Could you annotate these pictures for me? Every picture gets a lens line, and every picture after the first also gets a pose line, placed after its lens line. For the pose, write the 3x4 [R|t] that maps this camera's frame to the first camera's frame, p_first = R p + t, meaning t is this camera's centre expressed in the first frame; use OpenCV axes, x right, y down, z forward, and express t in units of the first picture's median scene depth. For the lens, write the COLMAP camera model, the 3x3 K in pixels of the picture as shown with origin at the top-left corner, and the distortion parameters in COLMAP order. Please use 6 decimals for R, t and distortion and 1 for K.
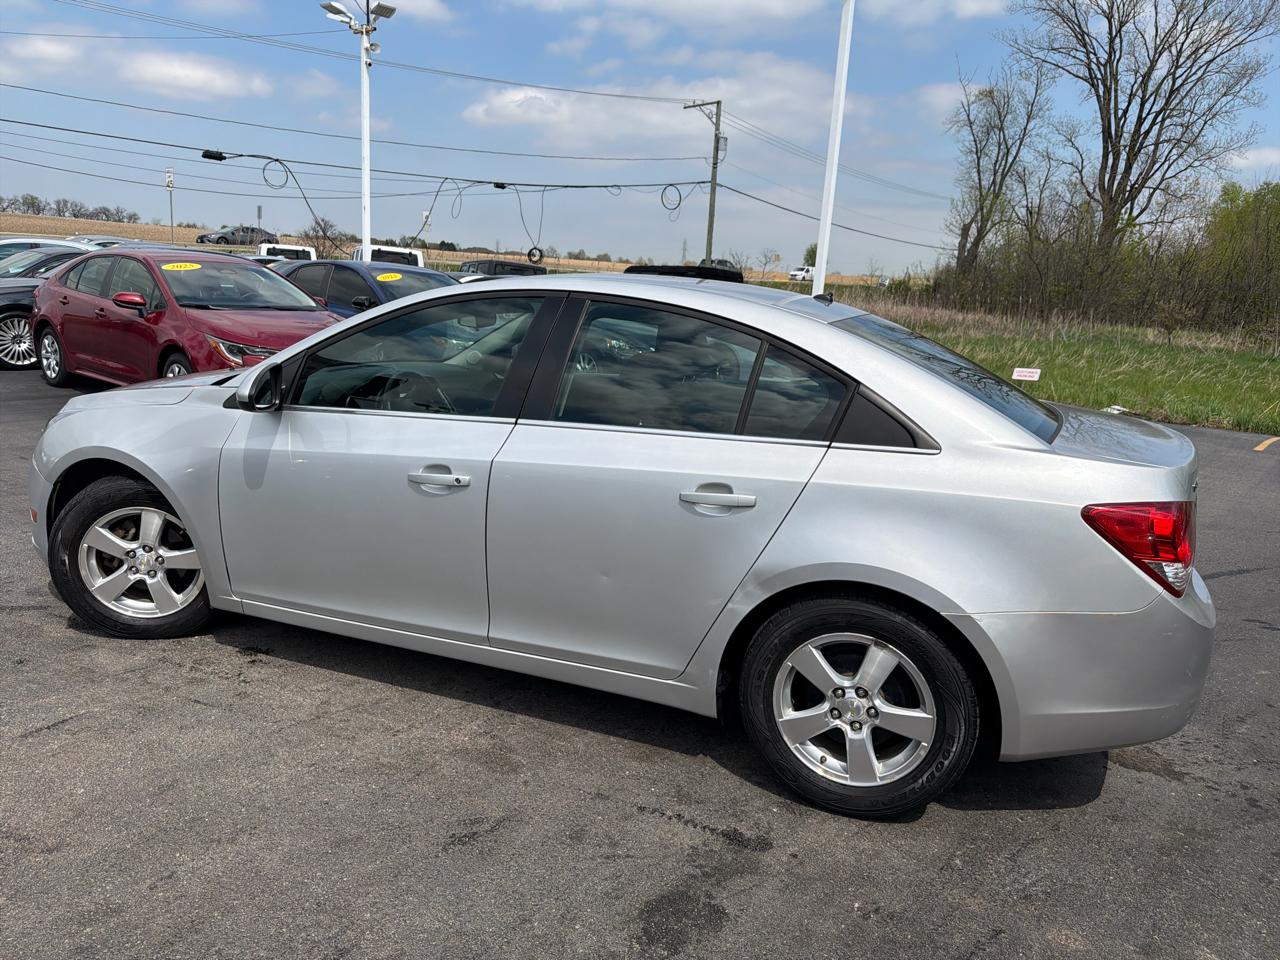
lens RADIAL K [[902.1, 0, 646.6], [0, 902.1, 475.9], [0, 0, 1]] dist [0.012376, -0.026764]
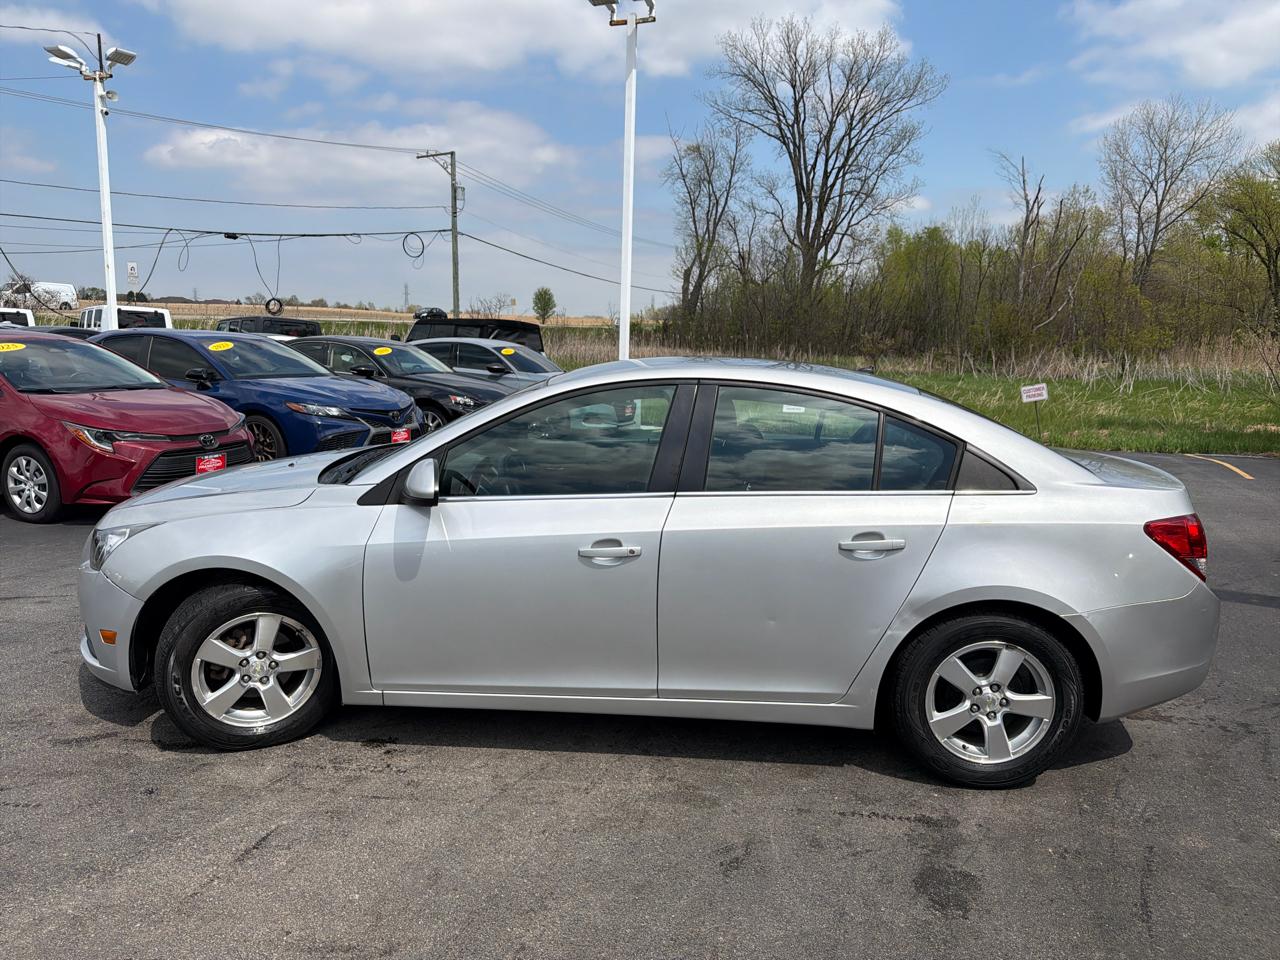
lens RADIAL K [[892.1, 0, 643.0], [0, 892.1, 479.4], [0, 0, 1]] dist [0.039444, -0.067957]
pose [[0.957160, -0.080758, 0.278069, -0.044833], [0.091880, 0.995399, -0.027181, -0.004836], [-0.274595, 0.051565, 0.960176, -0.006451]]
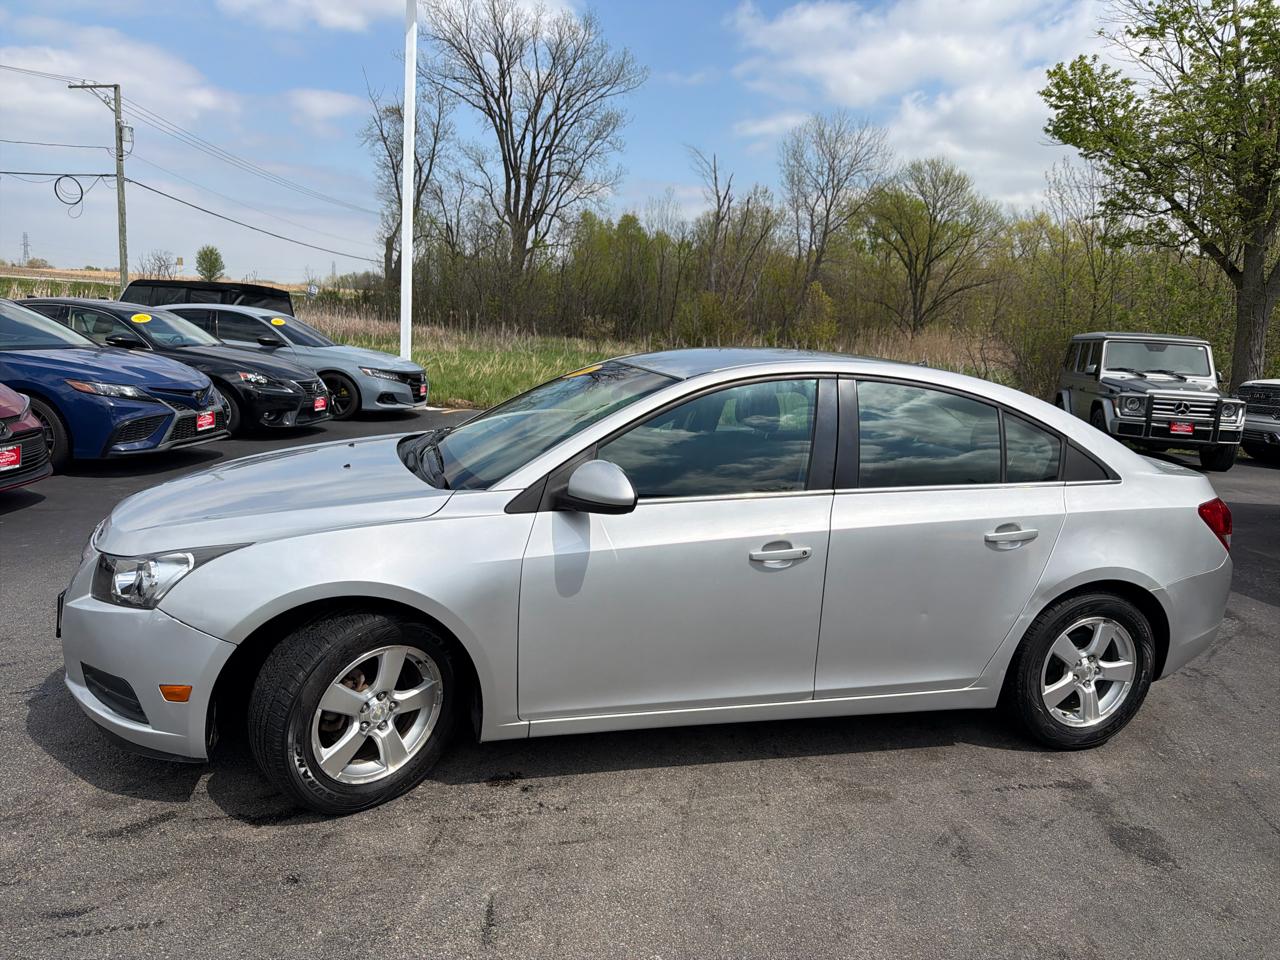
lens RADIAL K [[895.7, 0, 646.8], [0, 895.7, 475.1], [0, 0, 1]] dist [0.066694, -0.117254]
pose [[0.808469, -0.104606, 0.579167, -0.088600], [0.109567, 0.993626, 0.026516, -0.012456], [-0.578249, 0.042020, 0.814777, 0.019888]]
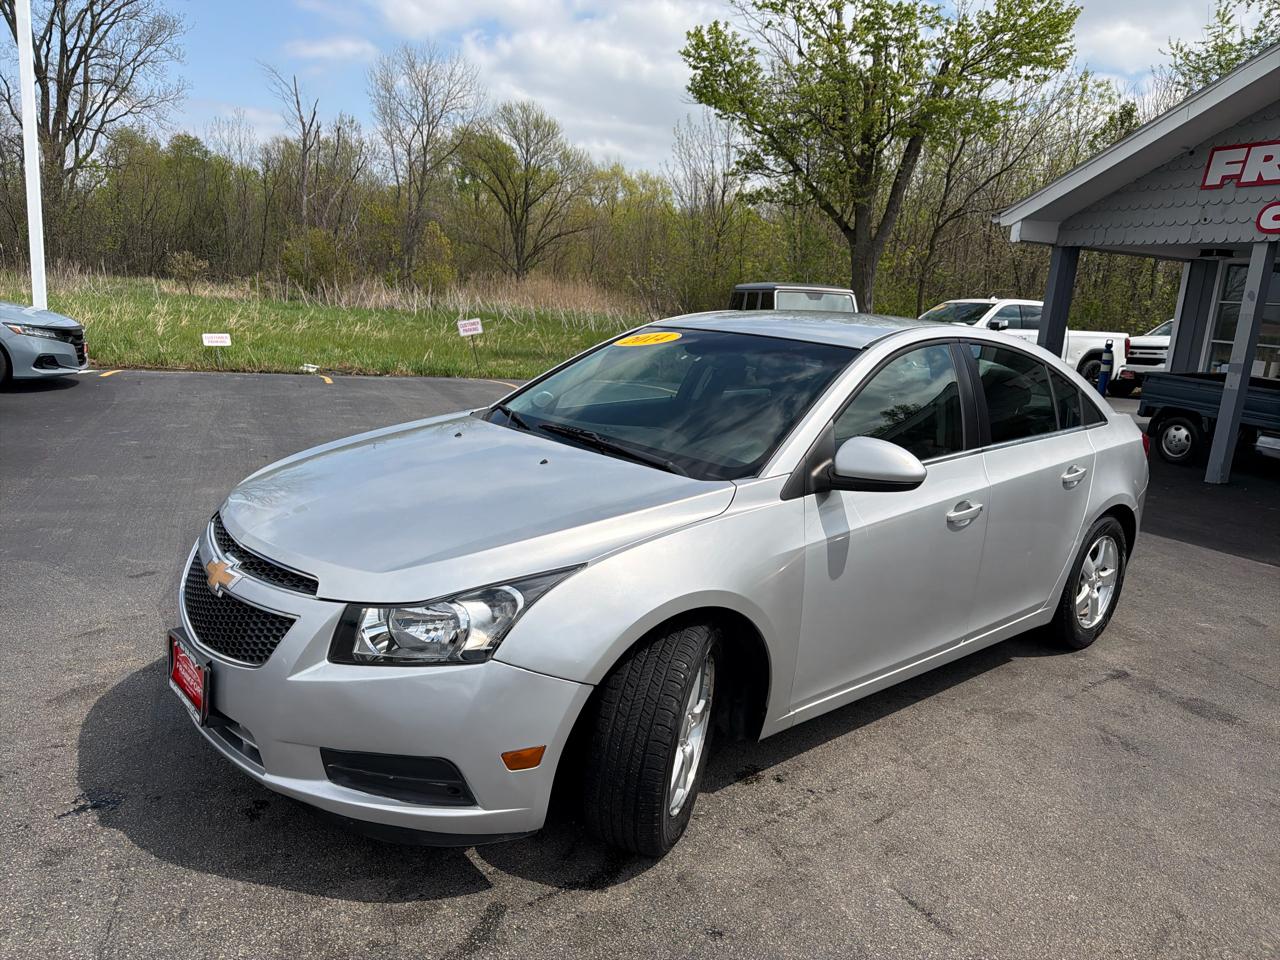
lens RADIAL K [[902.1, 0, 646.6], [0, 902.1, 475.9], [0, 0, 1]] dist [0.012376, -0.026764]
pose [[0.477006, -0.199019, 0.856070, -0.127162], [0.146346, 0.978413, 0.145916, -0.024458], [-0.866630, 0.055680, 0.495835, 0.071195]]
